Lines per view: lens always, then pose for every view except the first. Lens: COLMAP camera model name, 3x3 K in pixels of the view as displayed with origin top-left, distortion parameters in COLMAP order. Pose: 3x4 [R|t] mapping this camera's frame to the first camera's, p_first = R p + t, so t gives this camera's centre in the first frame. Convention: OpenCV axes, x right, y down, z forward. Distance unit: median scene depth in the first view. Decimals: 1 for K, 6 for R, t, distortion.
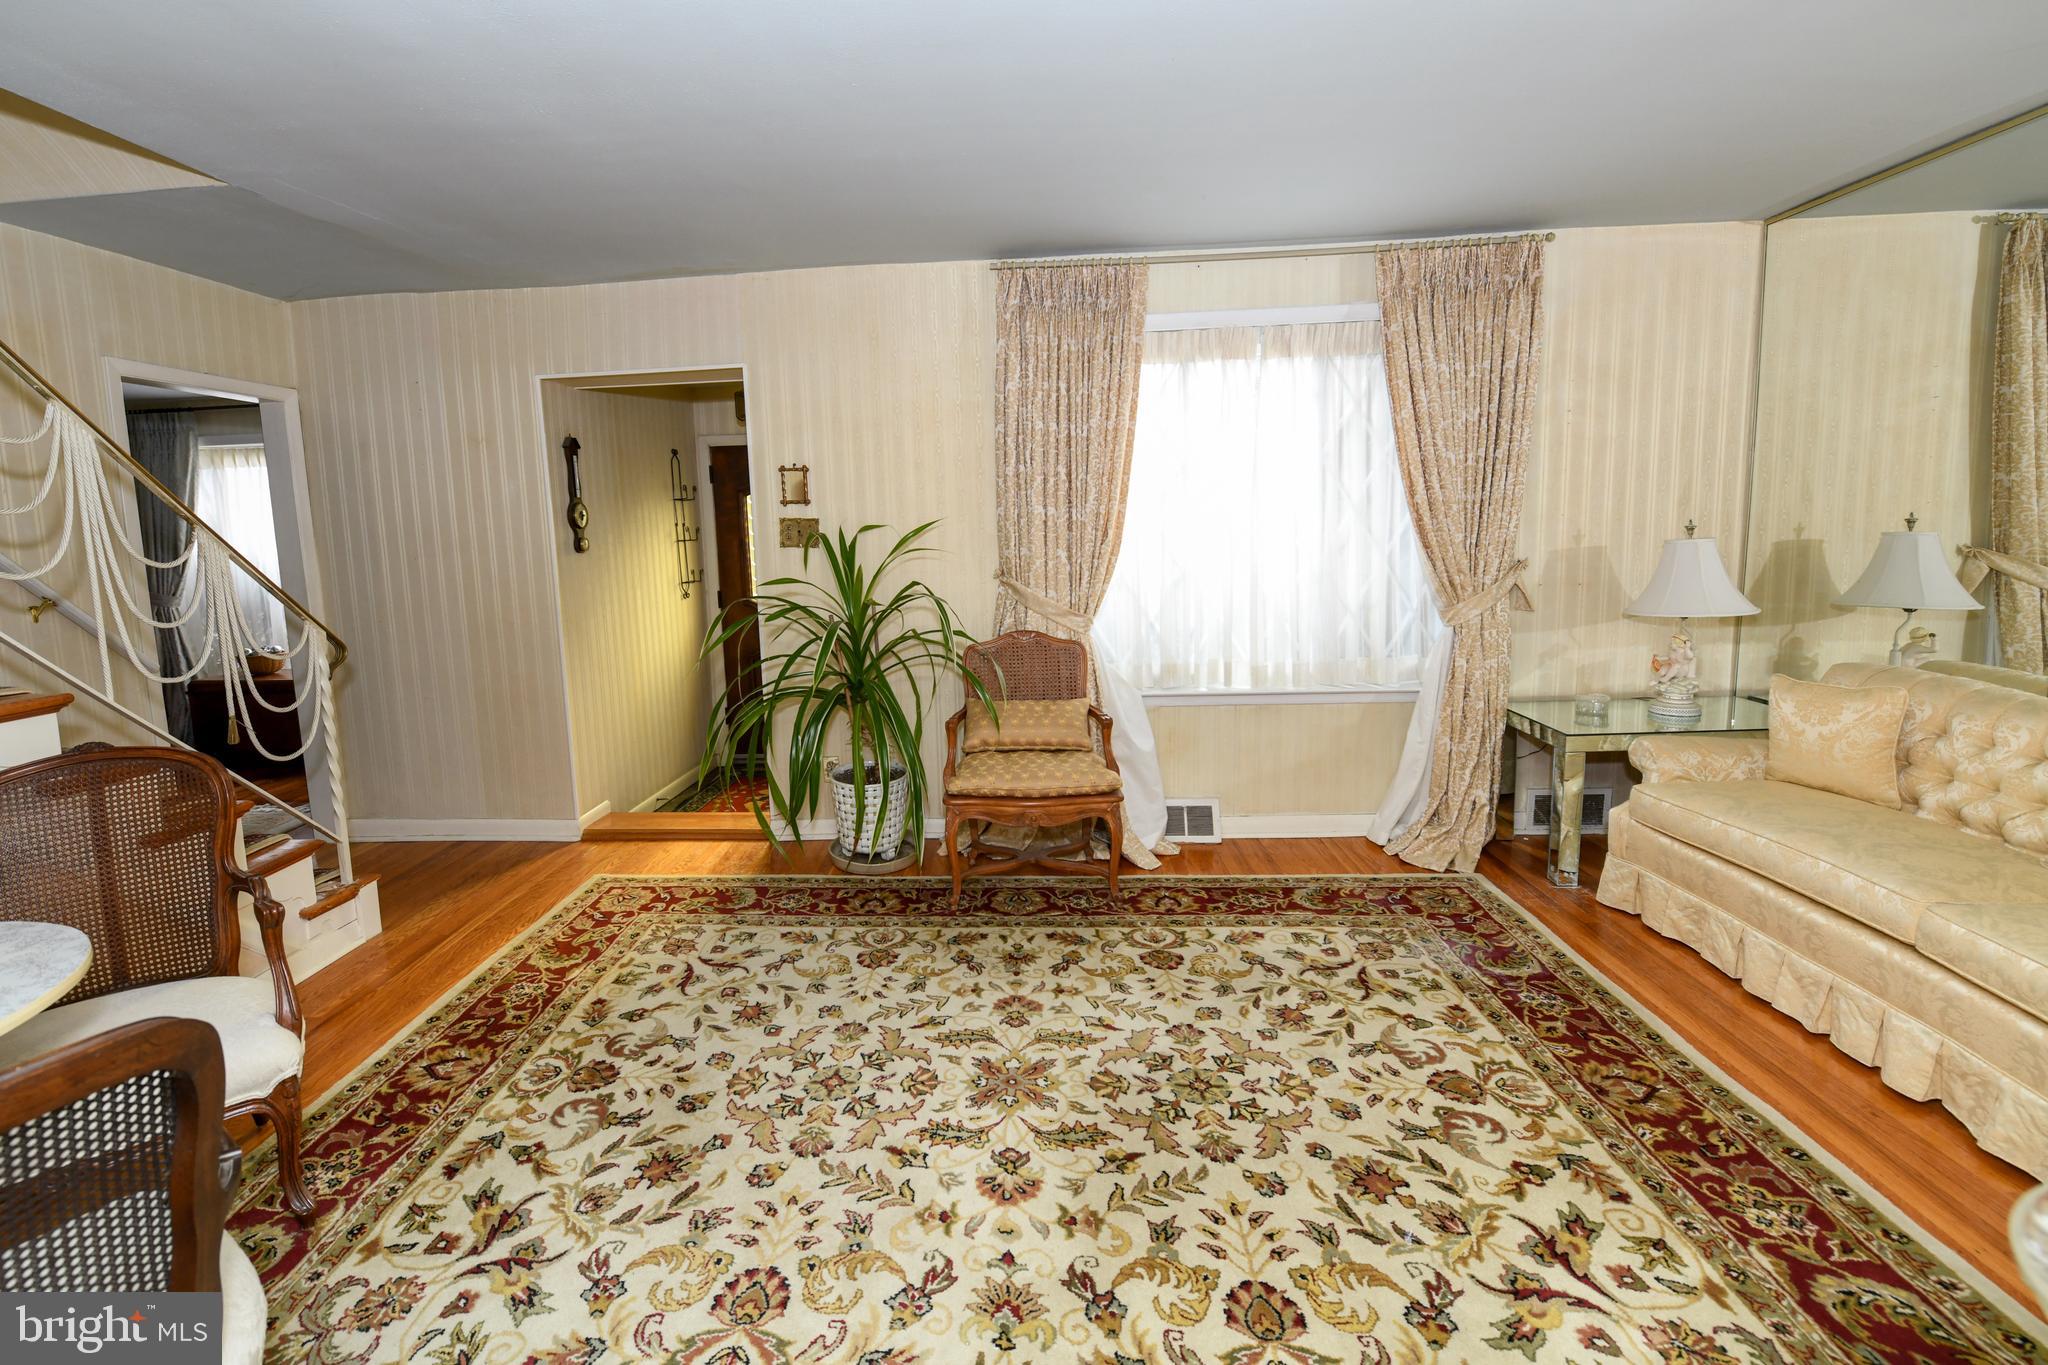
lens RADIAL K [[815.2, 0, 974.7], [0, 815.2, 629.4], [0, 0, 1]] dist [-0.011303, -0.003157]
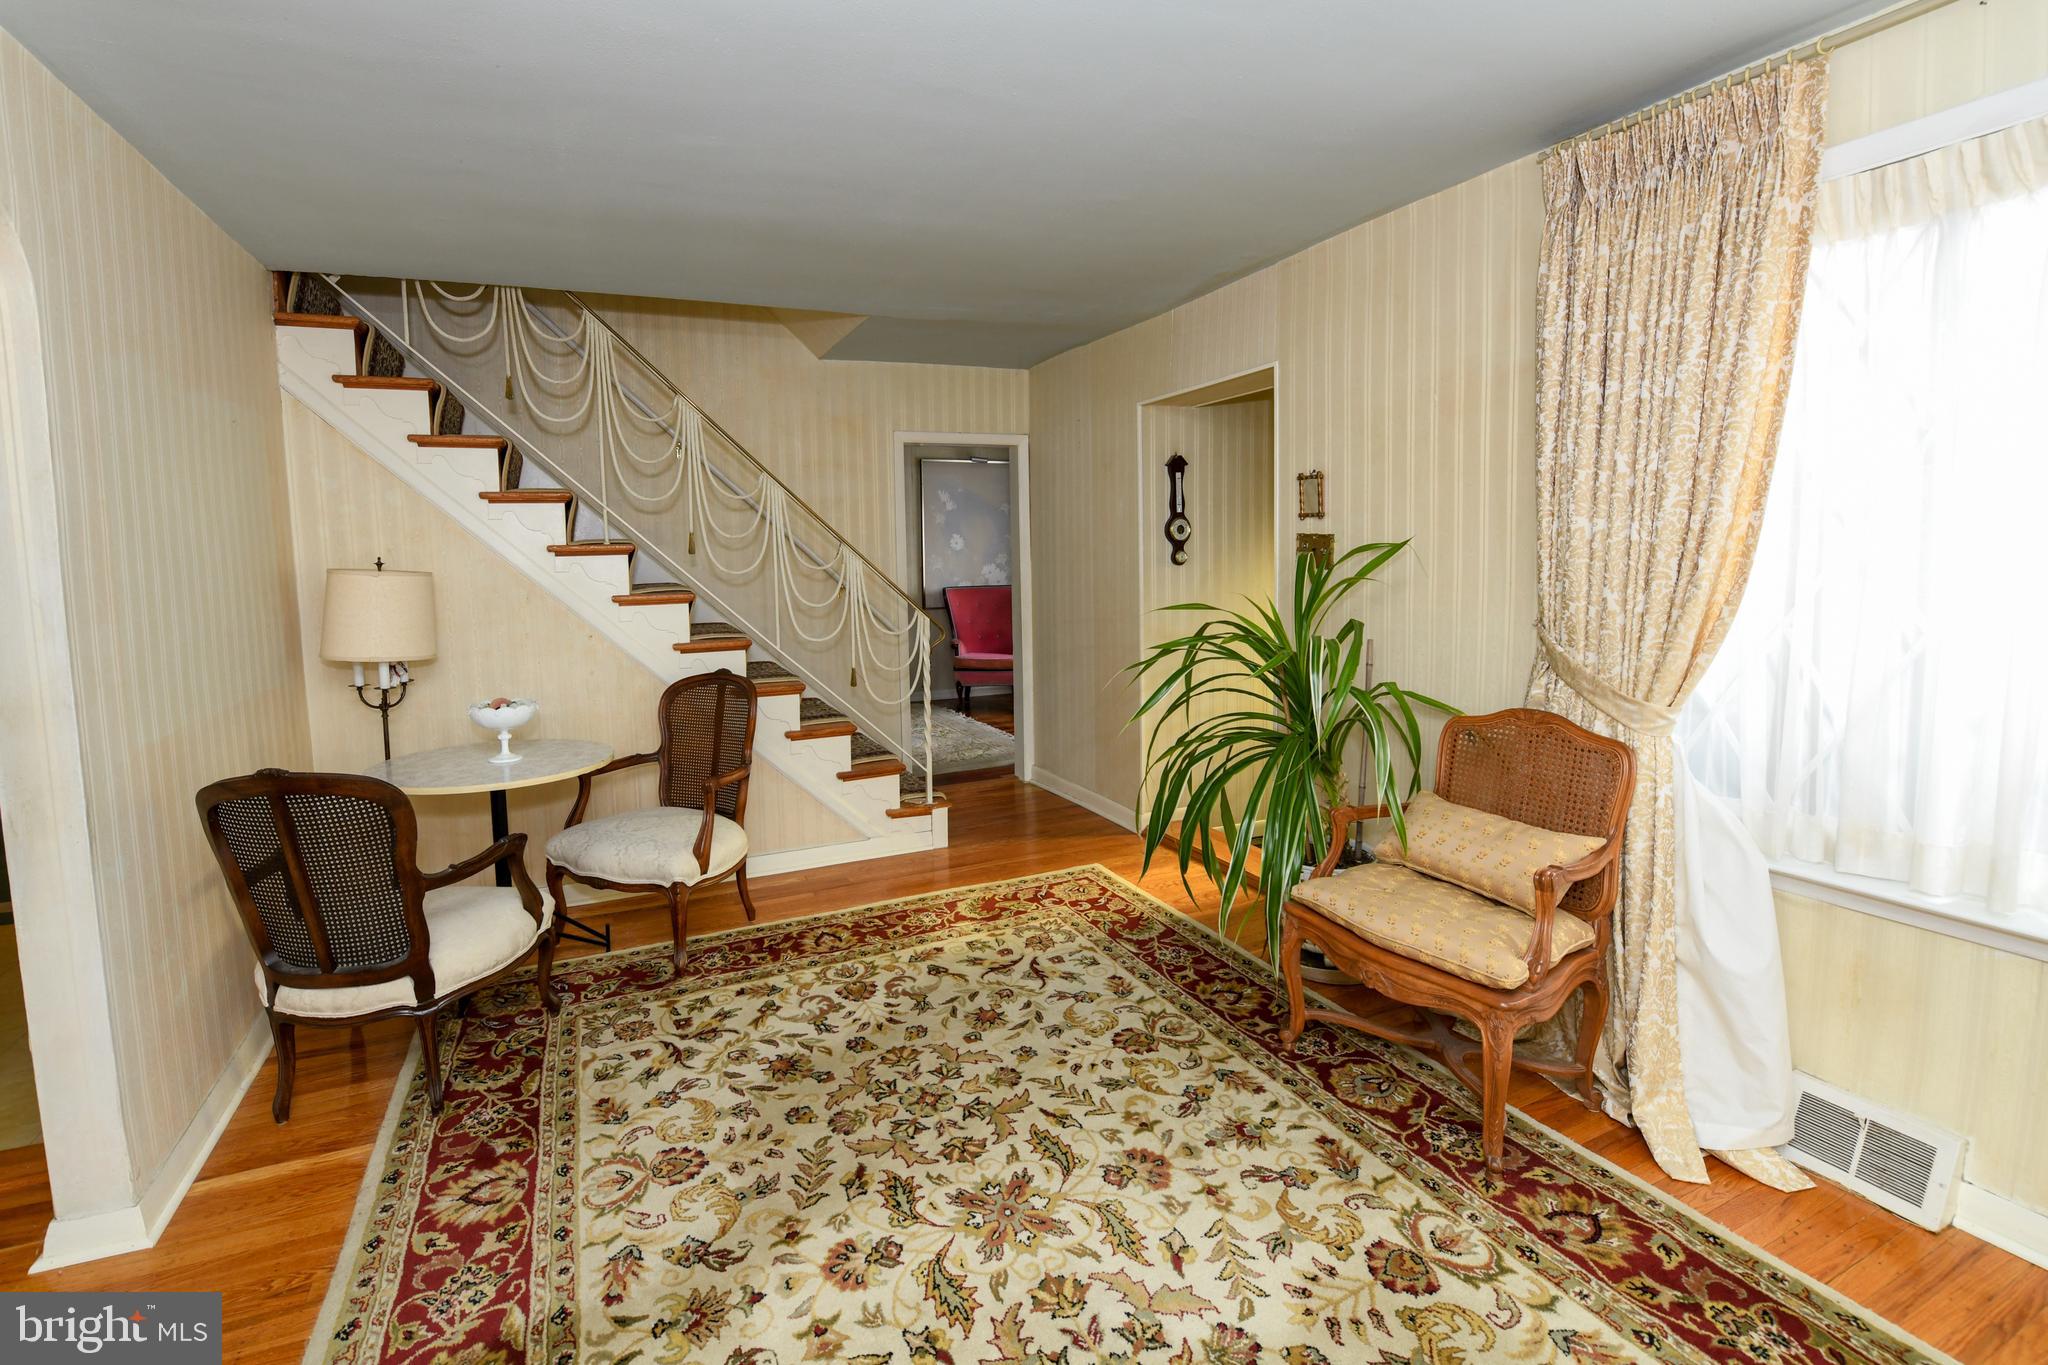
lens RADIAL K [[878.9, 0, 1022.0], [0, 878.9, 634.9], [0, 0, 1]] dist [-0.014571, -0.003655]
pose [[0.500744, 0.100933, -0.859691, 0.743808], [-0.102281, 0.993120, 0.057023, -0.093119], [0.859531, 0.059376, 0.507622, 0.489537]]
